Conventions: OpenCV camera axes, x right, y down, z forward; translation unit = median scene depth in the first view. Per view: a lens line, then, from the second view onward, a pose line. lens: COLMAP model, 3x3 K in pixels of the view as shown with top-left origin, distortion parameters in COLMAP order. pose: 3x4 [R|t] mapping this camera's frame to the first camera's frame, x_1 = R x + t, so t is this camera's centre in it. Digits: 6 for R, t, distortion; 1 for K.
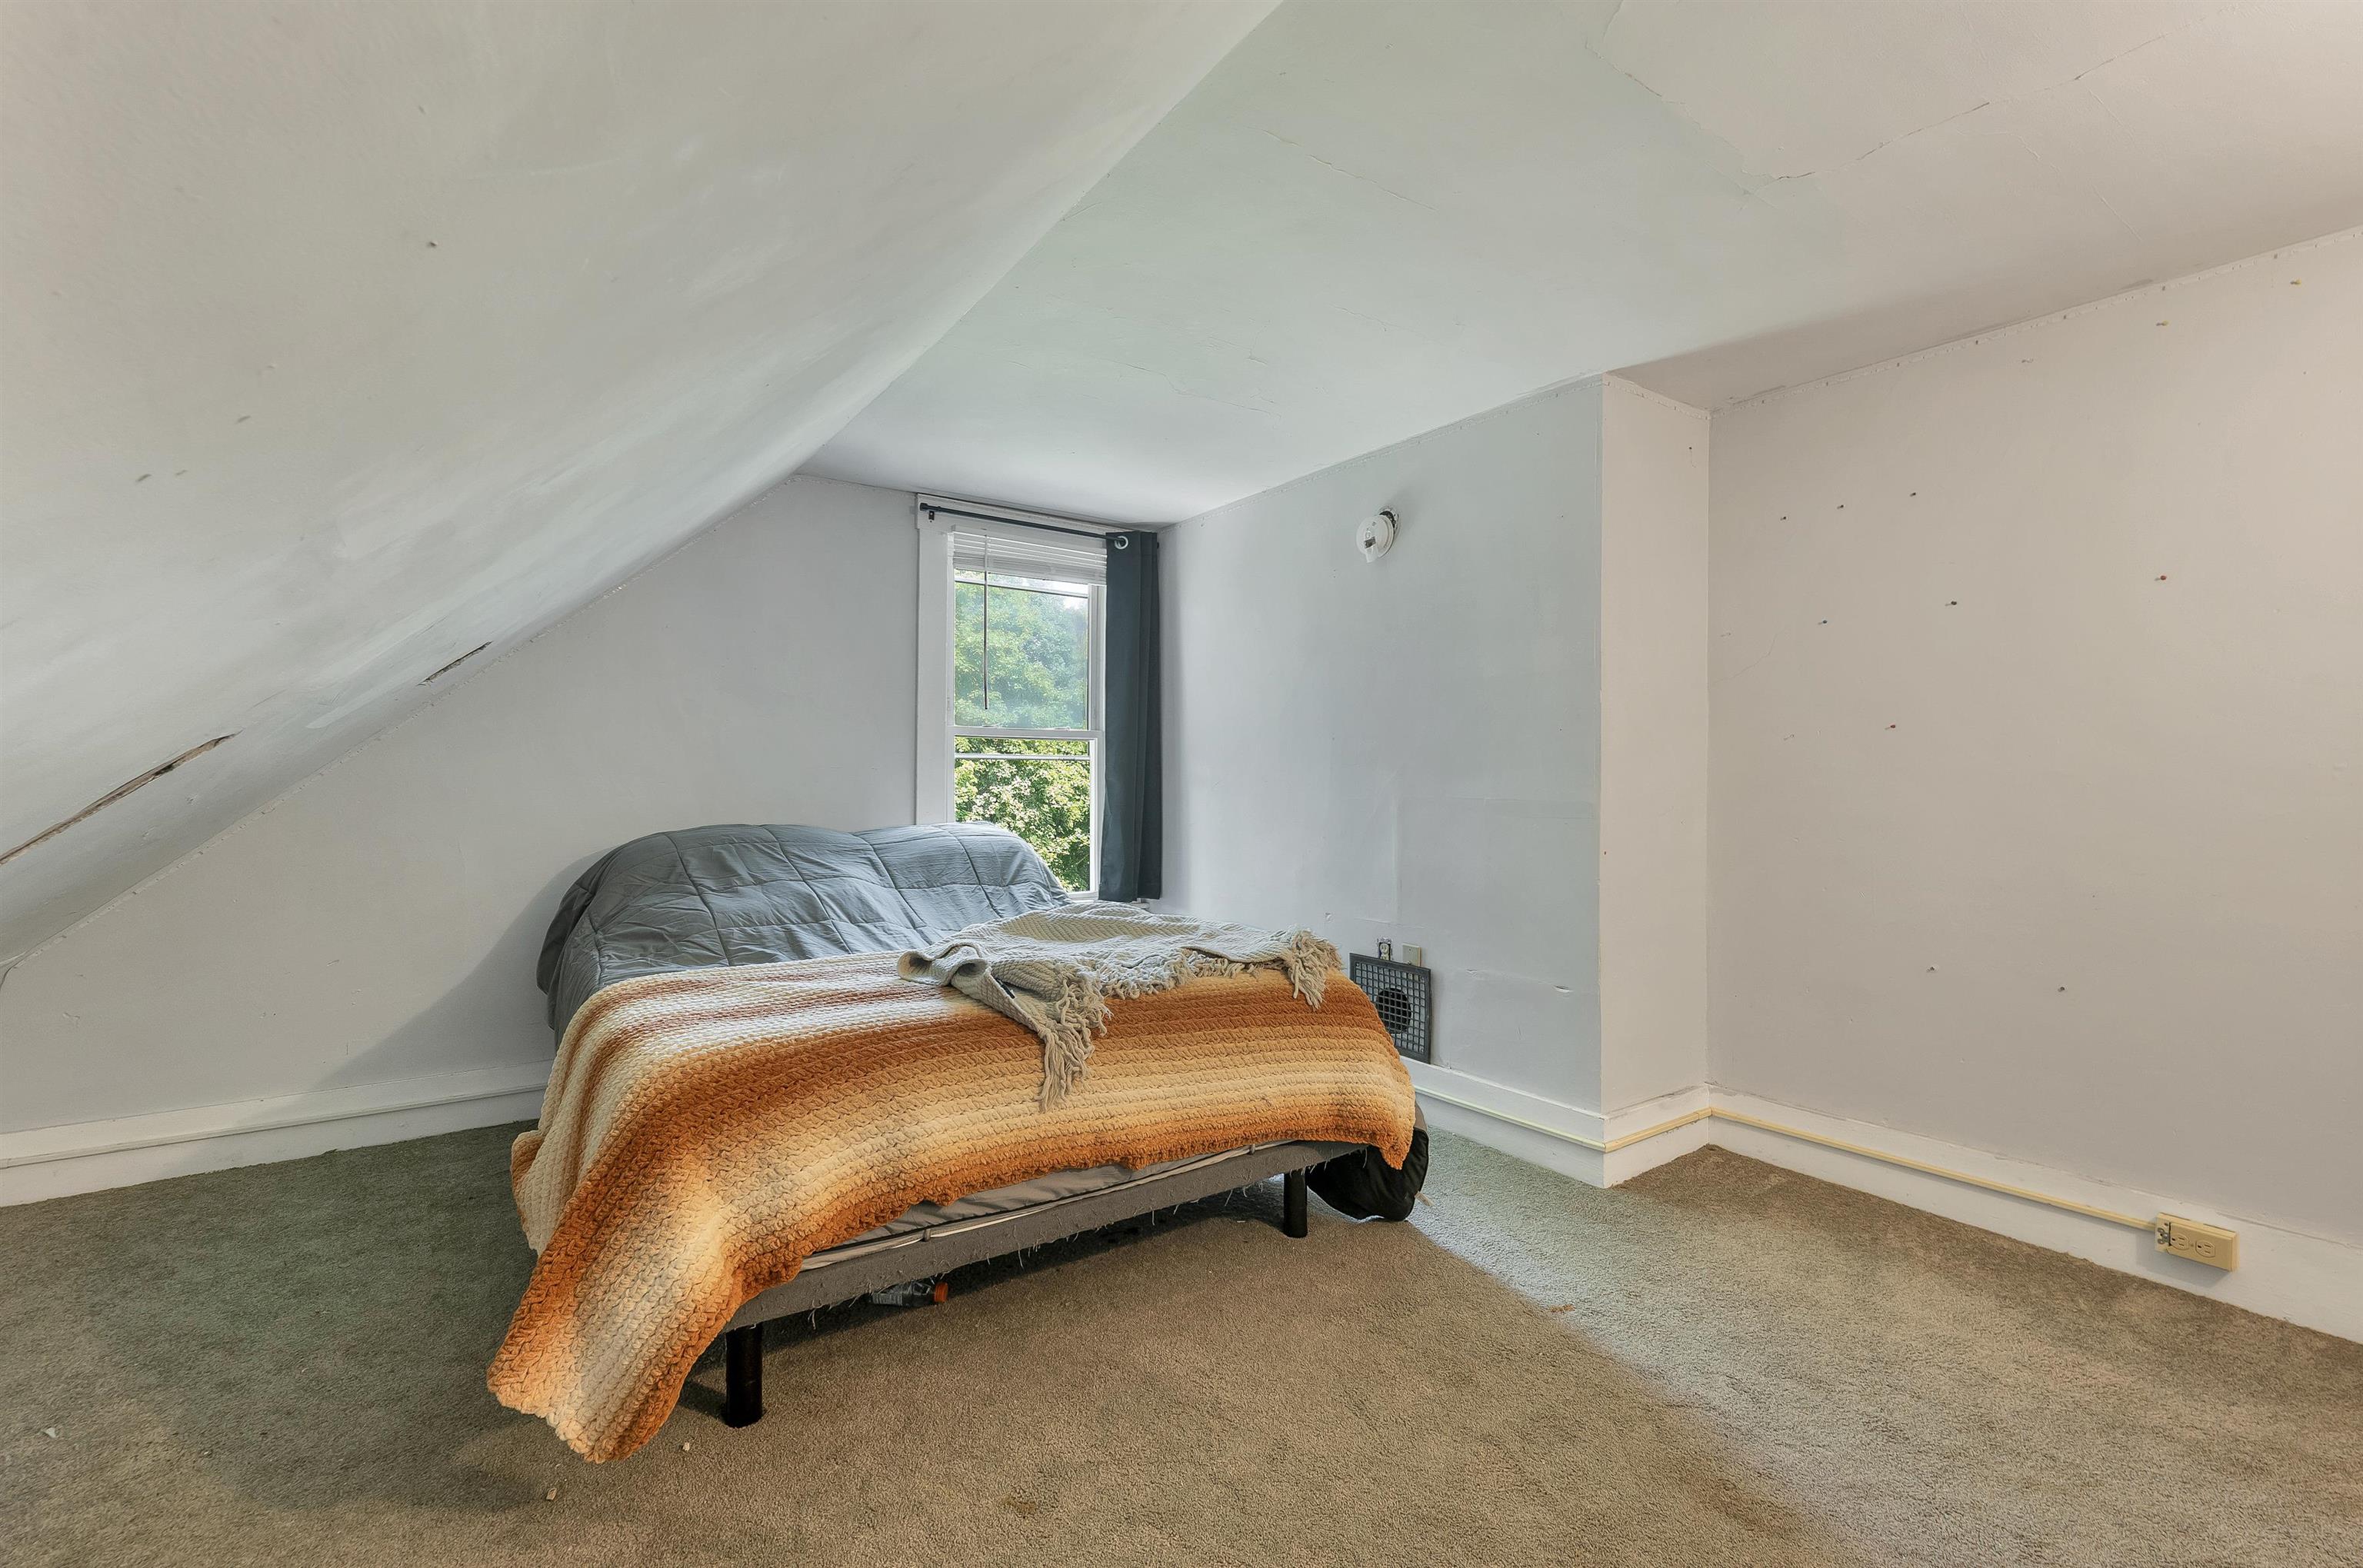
lens RADIAL K [[998.7, 0, 1189.0], [0, 998.7, 782.6], [0, 0, 1]] dist [0.002257, 0.000177]
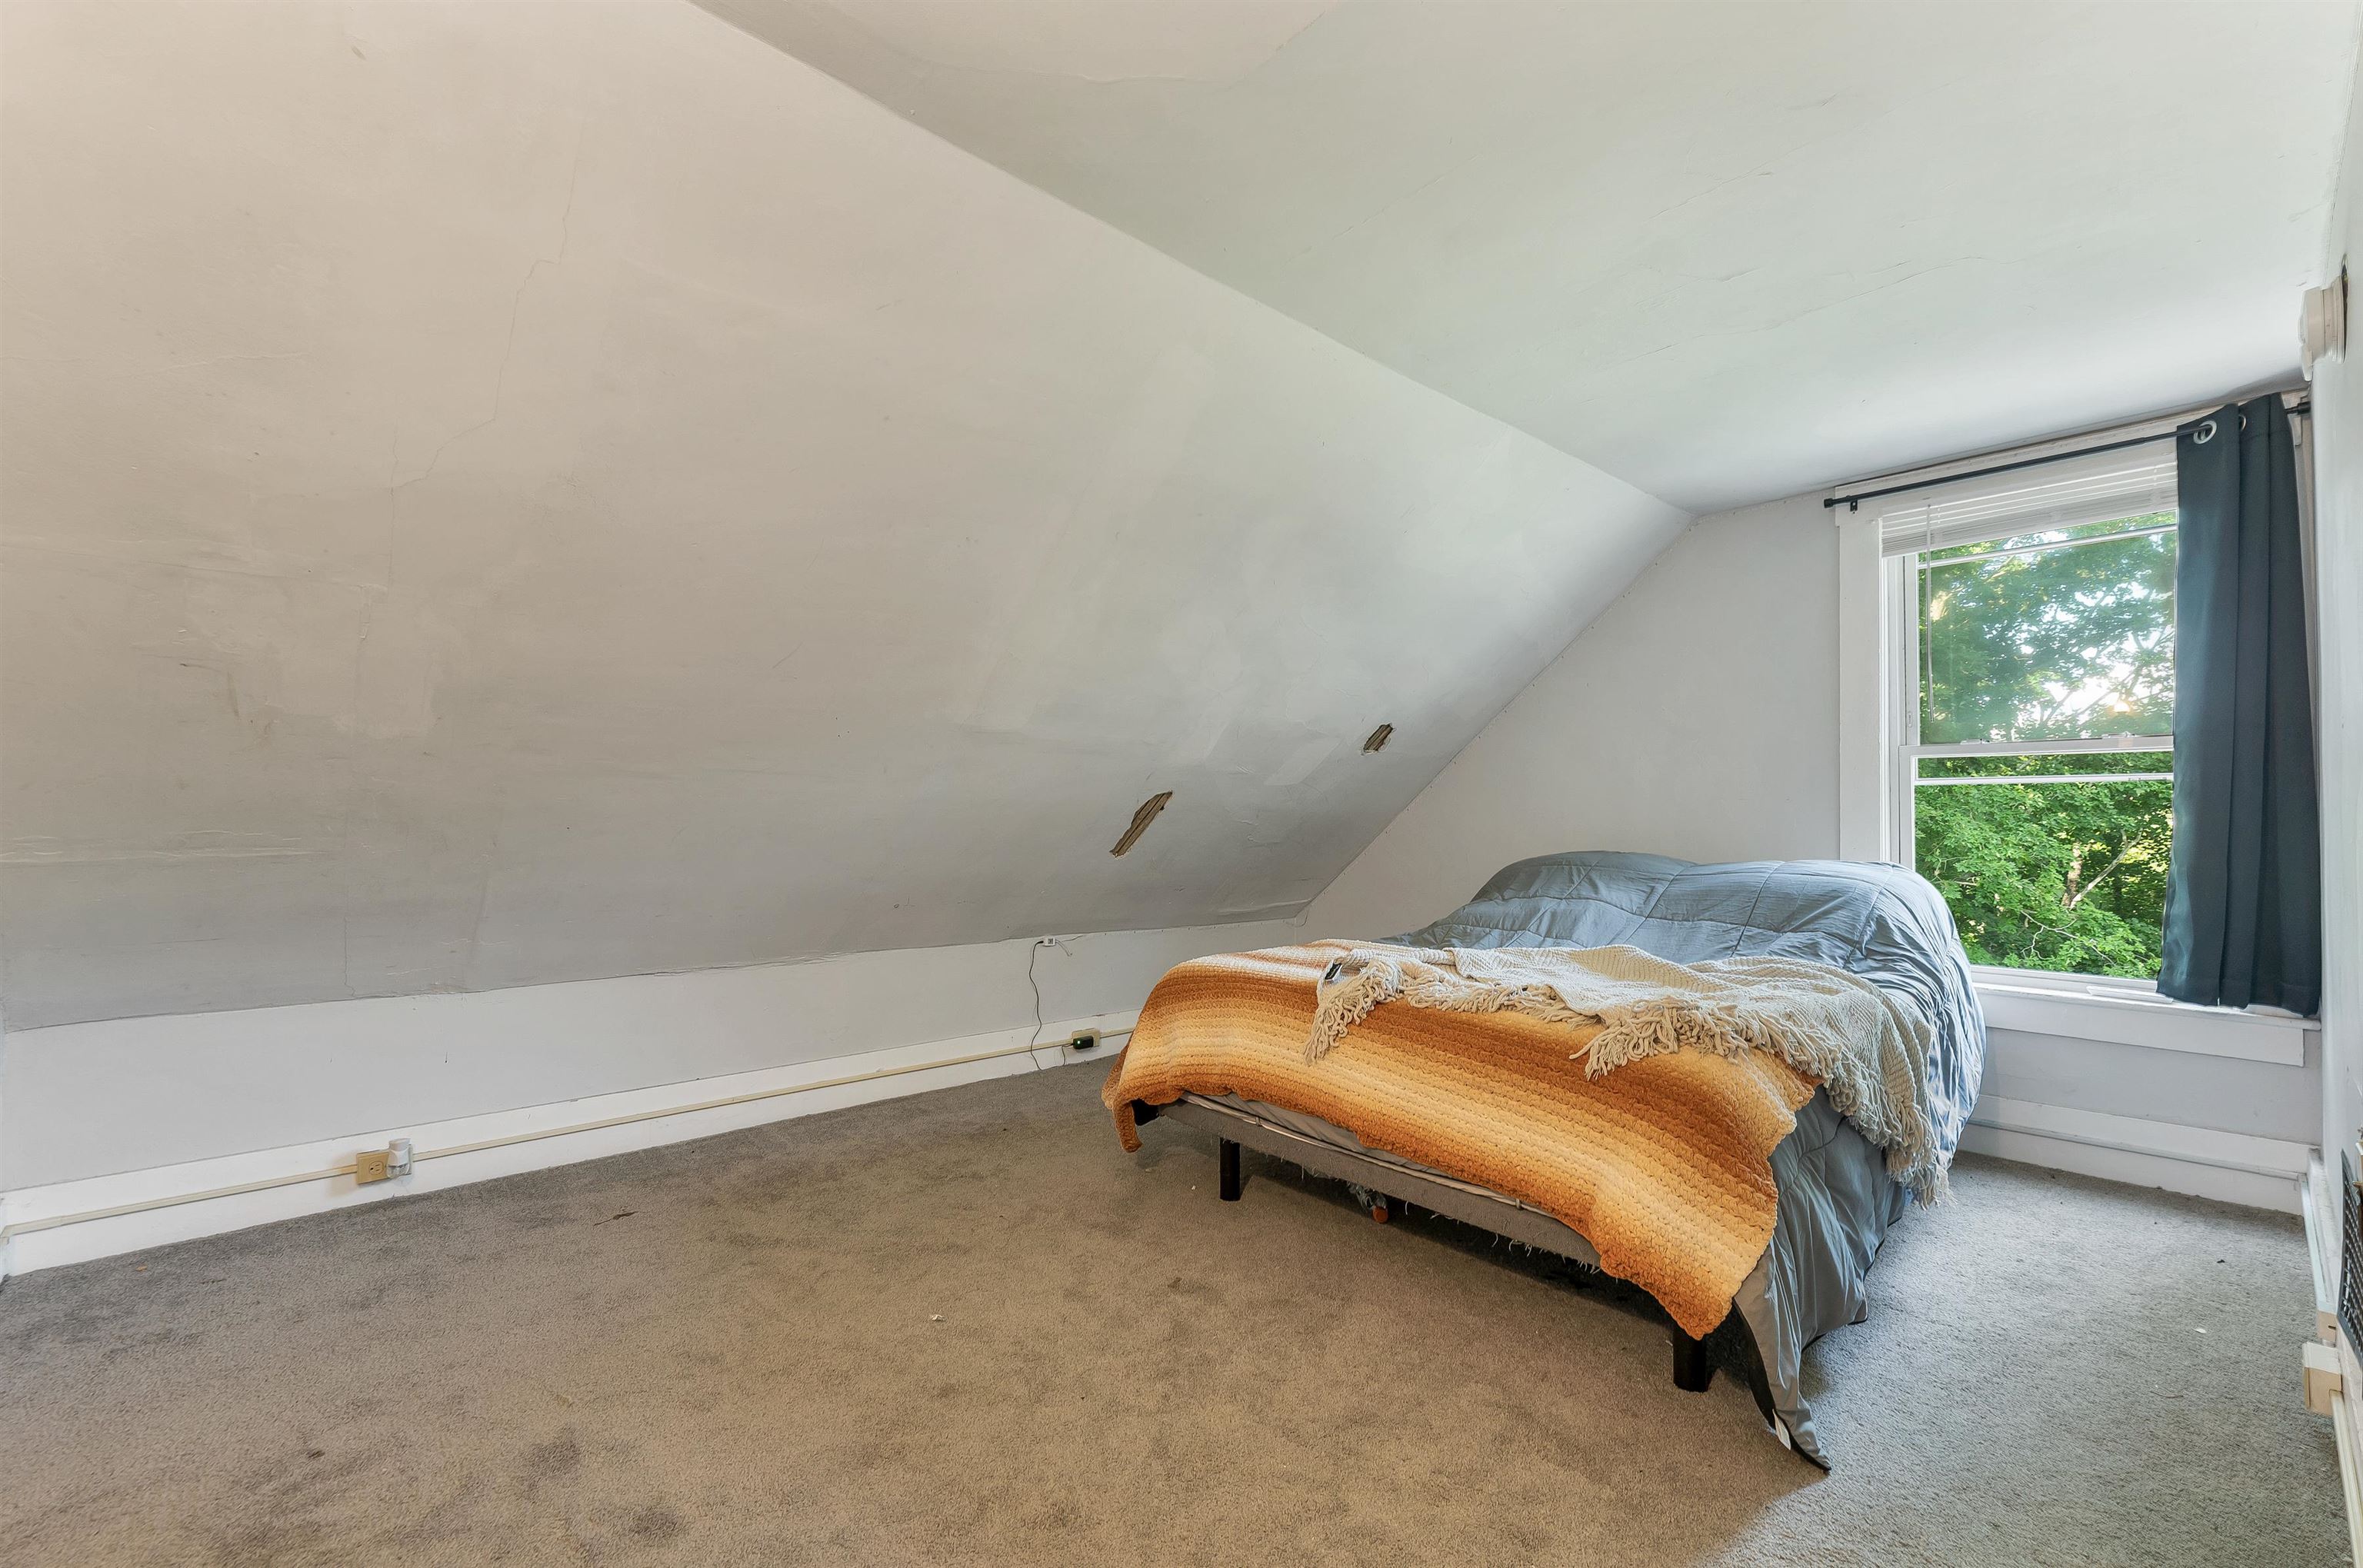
lens RADIAL K [[998.7, 0, 1190.3], [0, 998.7, 803.7], [0, 0, 1]] dist [0.002257, 0.000177]
pose [[0.134077, -0.014153, -0.990870, 0.853320], [-0.001230, 0.999895, -0.014448, 0.007094], [0.990970, 0.003156, 0.134046, 0.513005]]
